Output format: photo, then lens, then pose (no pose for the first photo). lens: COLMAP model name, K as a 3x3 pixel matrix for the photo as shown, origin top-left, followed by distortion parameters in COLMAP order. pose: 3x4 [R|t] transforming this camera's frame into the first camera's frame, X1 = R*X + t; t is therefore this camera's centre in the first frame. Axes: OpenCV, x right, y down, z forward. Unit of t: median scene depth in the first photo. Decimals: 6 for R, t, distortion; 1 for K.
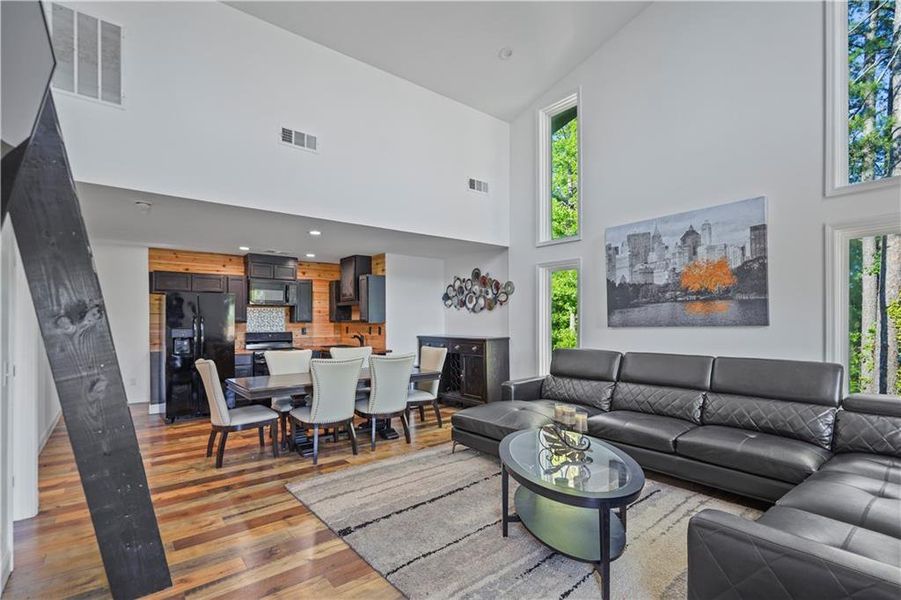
lens RADIAL K [[418.6, 0, 450.9], [0, 418.6, 319.0], [0, 0, 1]] dist [-0.002799, 0.002254]
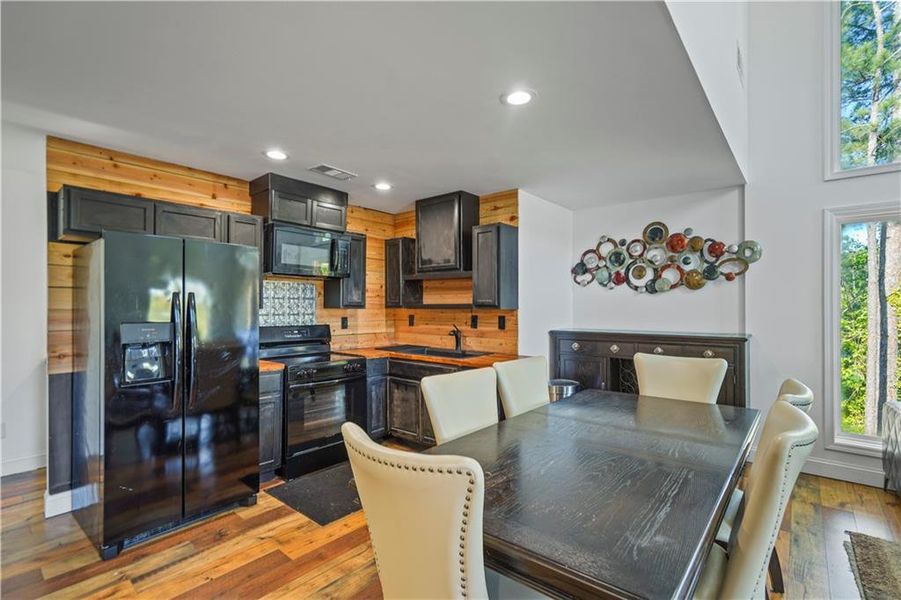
lens RADIAL K [[418.6, 0, 449.7], [0, 418.6, 304.7], [0, 0, 1]] dist [-0.002799, 0.002254]
pose [[0.981499, 0.005134, 0.191398, -0.497921], [-0.004855, 0.999986, -0.001926, 0.006196], [-0.191405, 0.000961, 0.981511, 0.622743]]
